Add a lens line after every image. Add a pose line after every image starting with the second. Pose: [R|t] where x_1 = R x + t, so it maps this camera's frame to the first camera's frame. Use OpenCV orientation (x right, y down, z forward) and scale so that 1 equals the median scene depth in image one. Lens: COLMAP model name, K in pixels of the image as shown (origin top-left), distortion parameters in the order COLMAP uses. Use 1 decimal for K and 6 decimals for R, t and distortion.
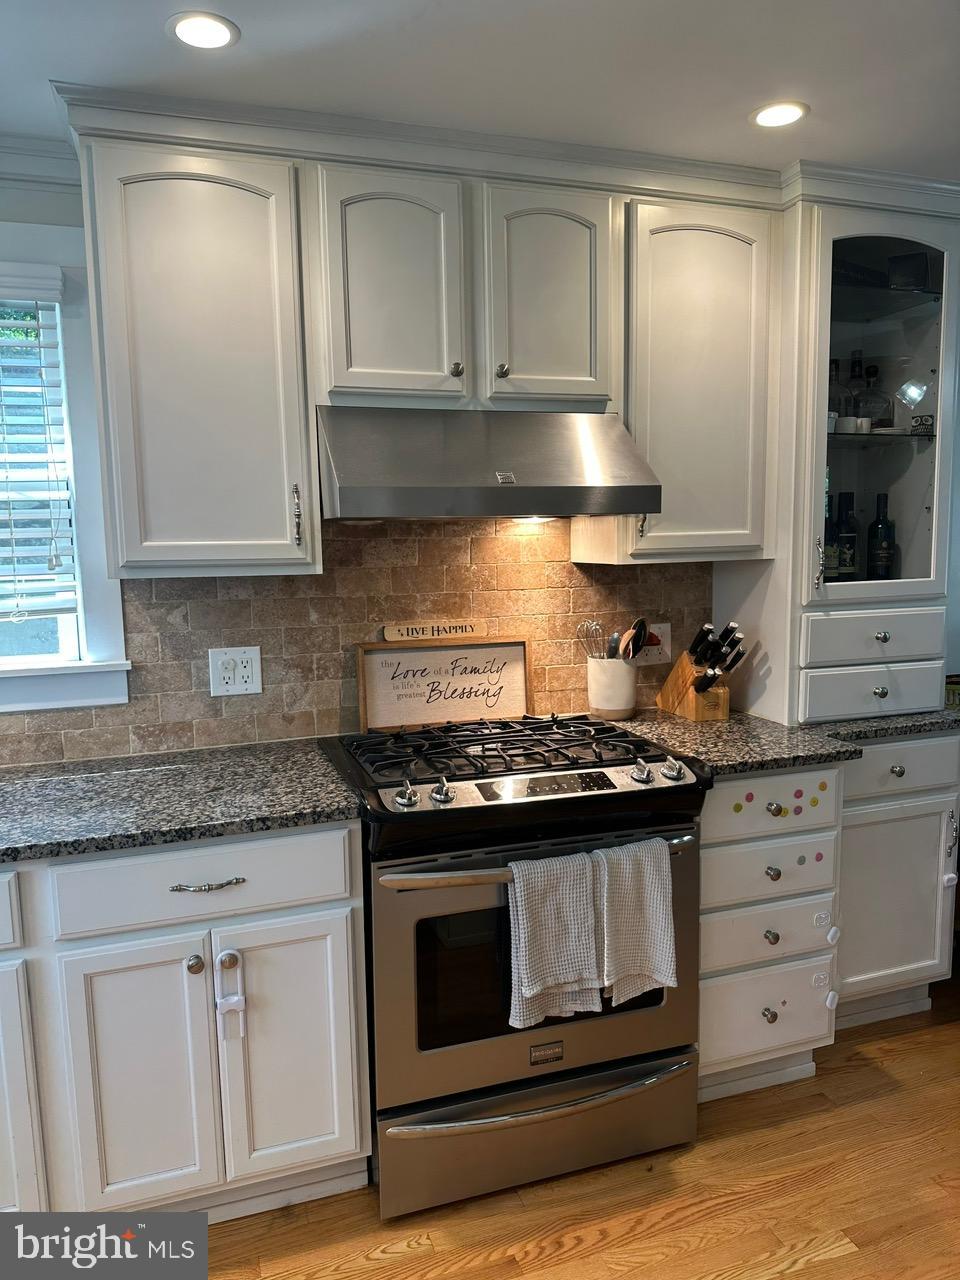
lens RADIAL K [[885.9, 0, 486.0], [0, 885.9, 647.3], [0, 0, 1]] dist [0.086294, -0.135284]
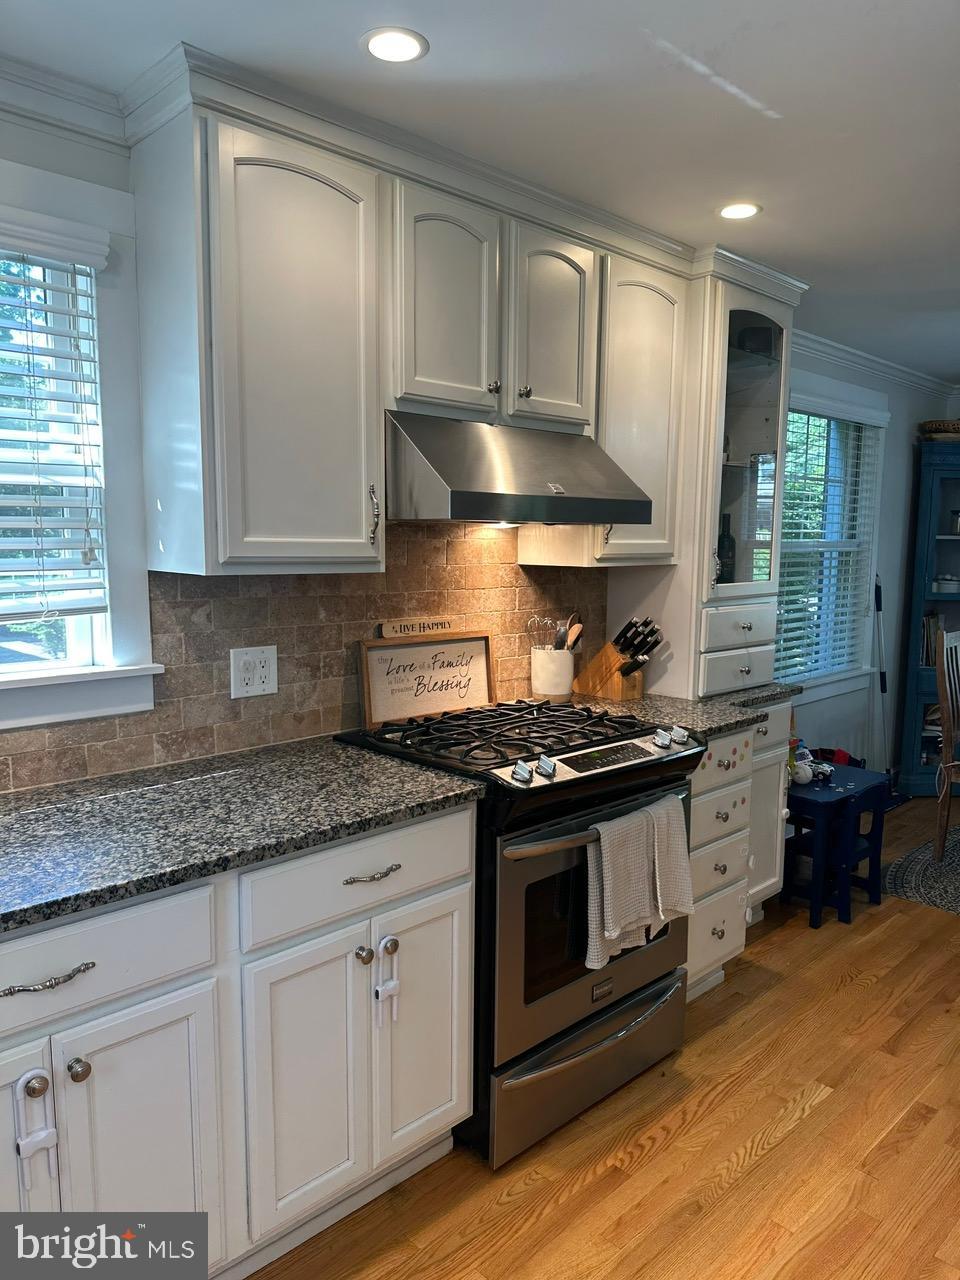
lens RADIAL K [[885.9, 0, 486.0], [0, 885.9, 647.3], [0, 0, 1]] dist [0.086294, -0.135284]
pose [[0.902724, -0.025633, 0.429455, -0.504641], [0.027674, 0.999616, 0.001494, 0.006312], [-0.429328, 0.010536, 0.903087, 0.017632]]
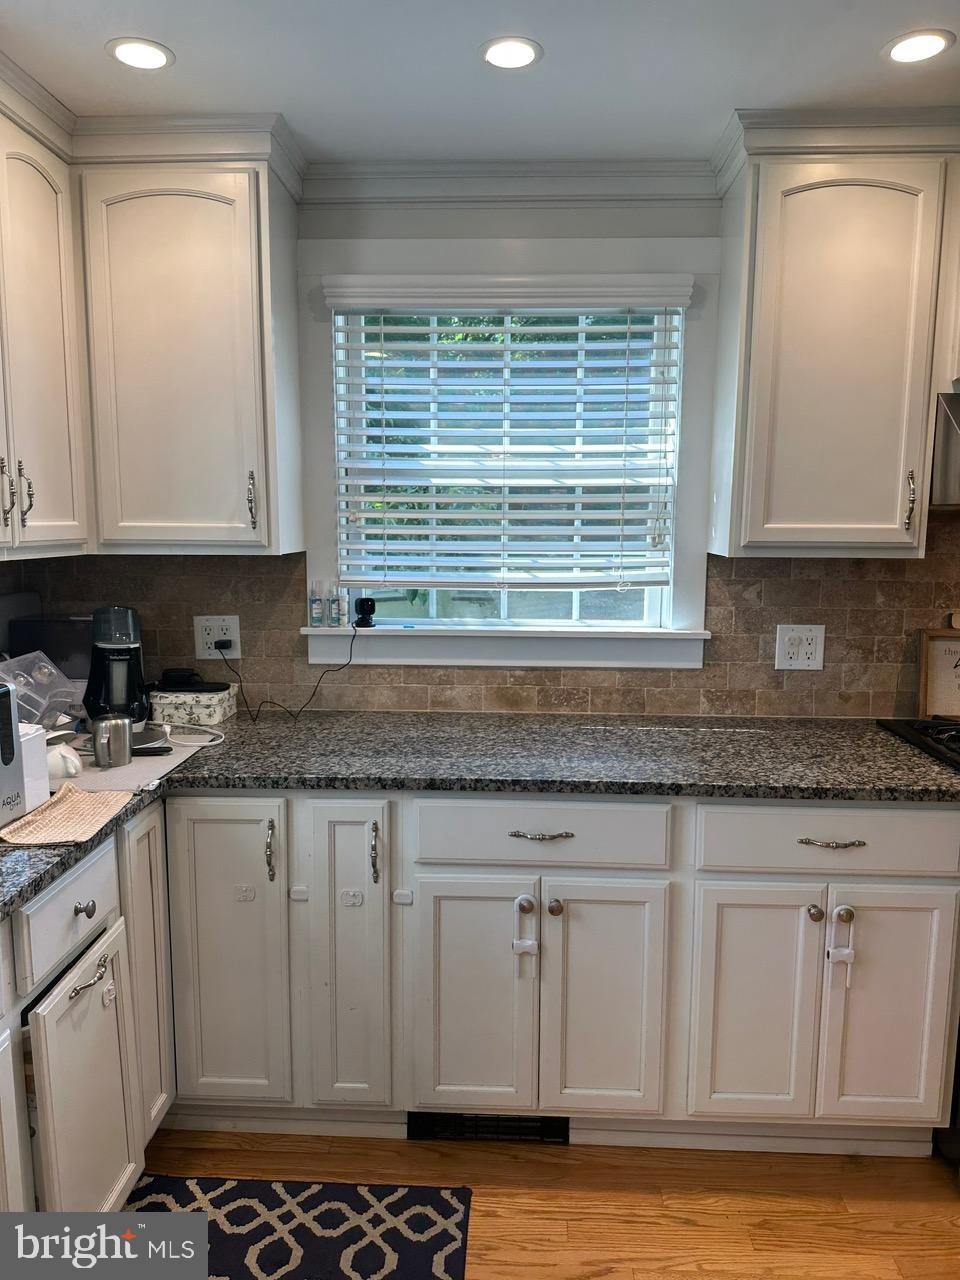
lens RADIAL K [[885.2, 0, 480.0], [0, 885.2, 640.0], [0, 0, 1]] dist [0.061305, -0.088765]
pose [[0.926408, 0.072985, -0.369381, -0.261235], [-0.067788, 0.997333, 0.027047, 0.016395], [0.370370, -0.000017, 0.928884, -0.130418]]
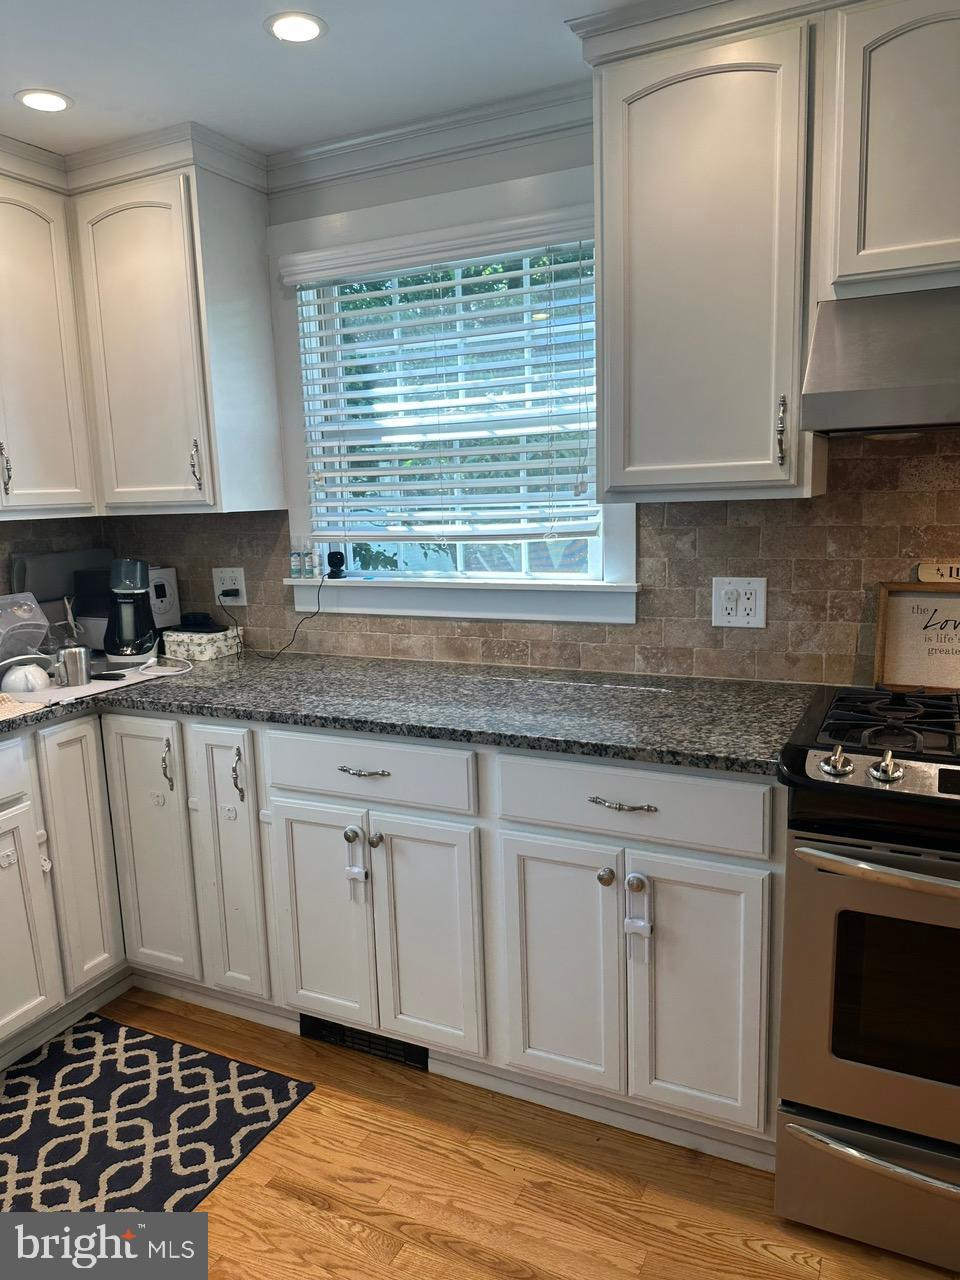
lens RADIAL K [[895.8, 0, 475.5], [0, 895.8, 637.6], [0, 0, 1]] dist [0.079071, -0.122771]
pose [[0.699733, 0.111614, -0.705631, 0.220780], [-0.067588, 0.993633, 0.090146, -0.003824], [0.711200, -0.015386, 0.702822, 0.133238]]
